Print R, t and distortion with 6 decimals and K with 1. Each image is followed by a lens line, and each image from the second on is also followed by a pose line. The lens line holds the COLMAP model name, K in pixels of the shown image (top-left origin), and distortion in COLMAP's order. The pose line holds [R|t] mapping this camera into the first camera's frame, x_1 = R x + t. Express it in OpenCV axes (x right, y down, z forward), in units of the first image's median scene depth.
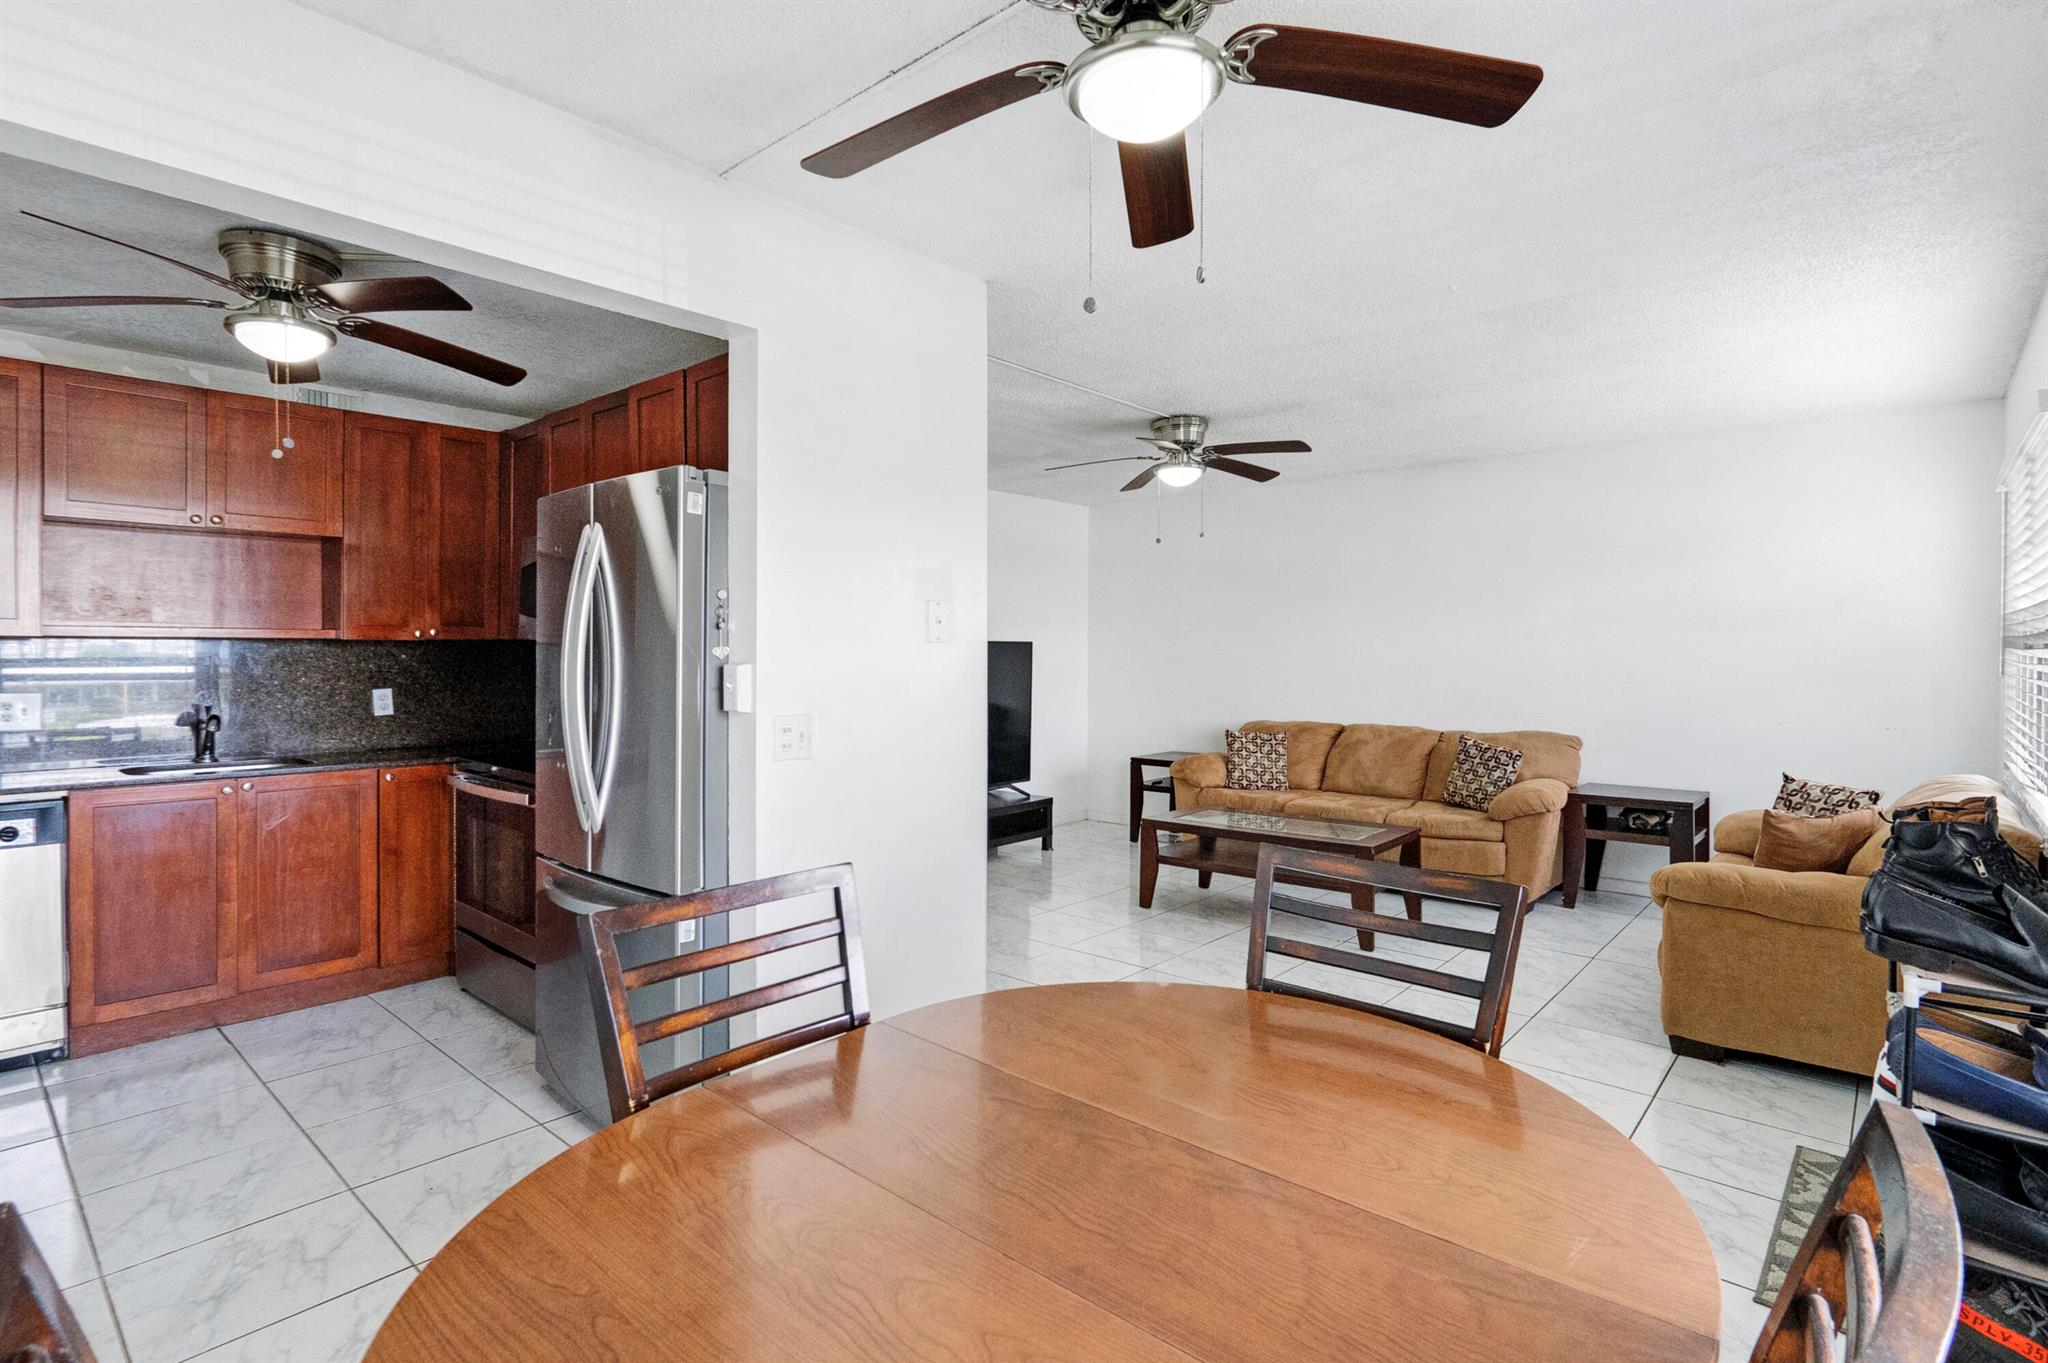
lens RADIAL K [[1090.3, 0, 1026.5], [0, 1090.3, 639.3], [0, 0, 1]] dist [0.021001, 0.000148]
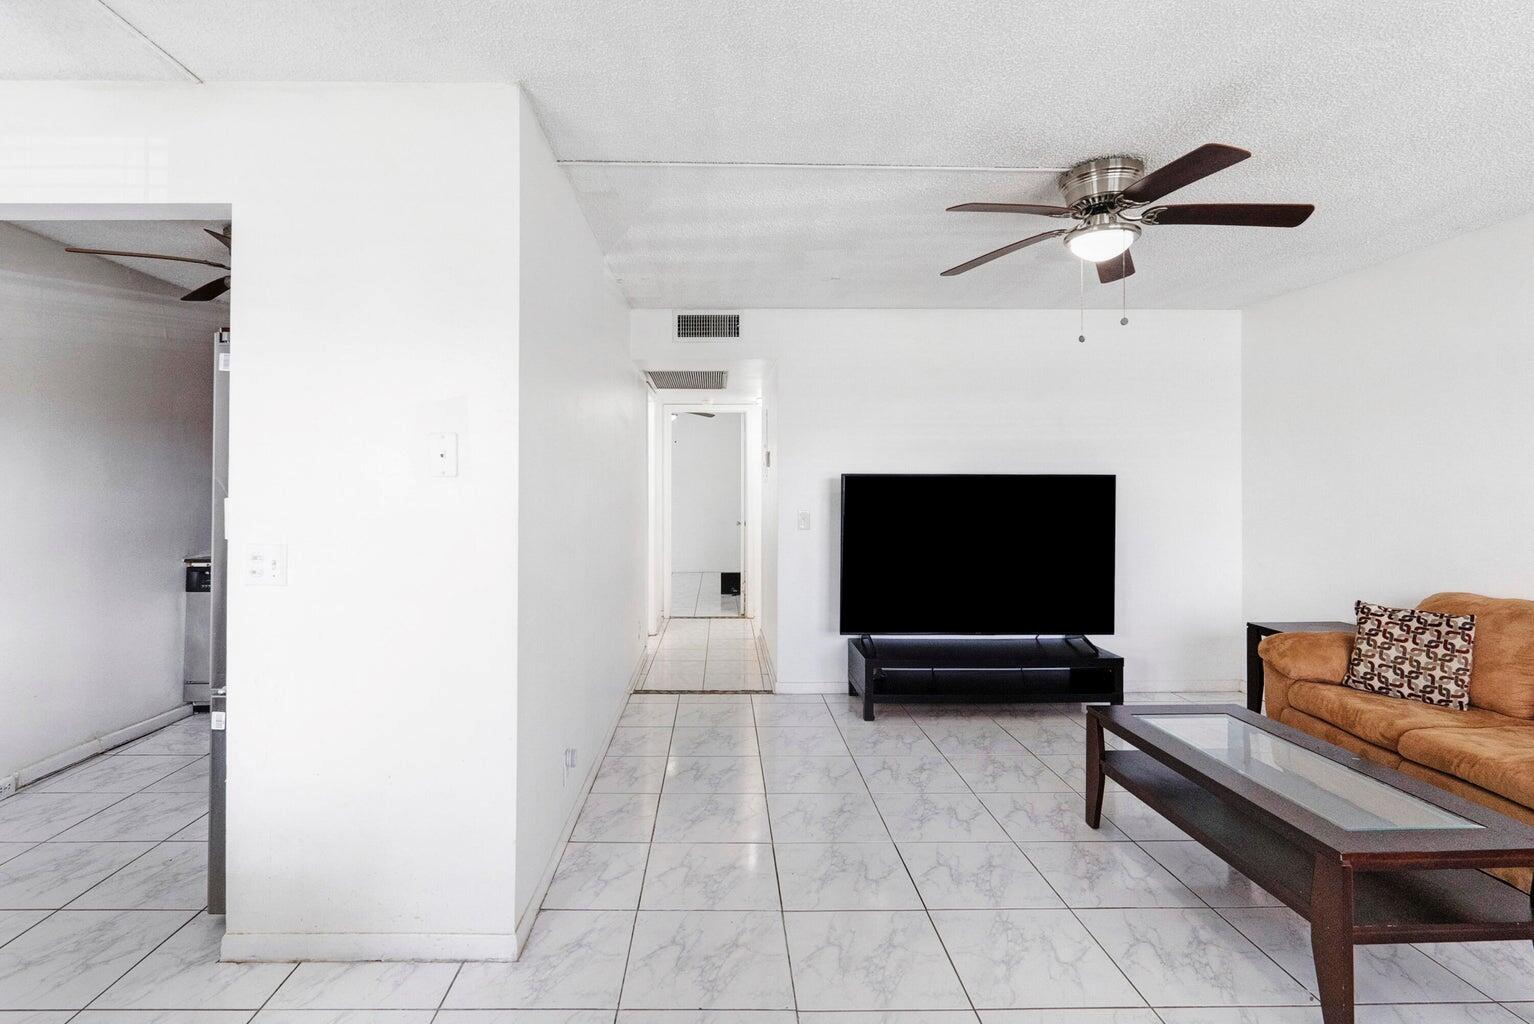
lens RADIAL K [[816.7, 0, 768.9], [0, 816.7, 480.4], [0, 0, 1]] dist [0.021001, 0.000148]
pose [[0.641453, -0.004554, -0.767149, 0.347437], [0.009552, 0.999952, 0.002051, 0.003336], [0.767103, -0.008643, 0.641466, 0.394950]]
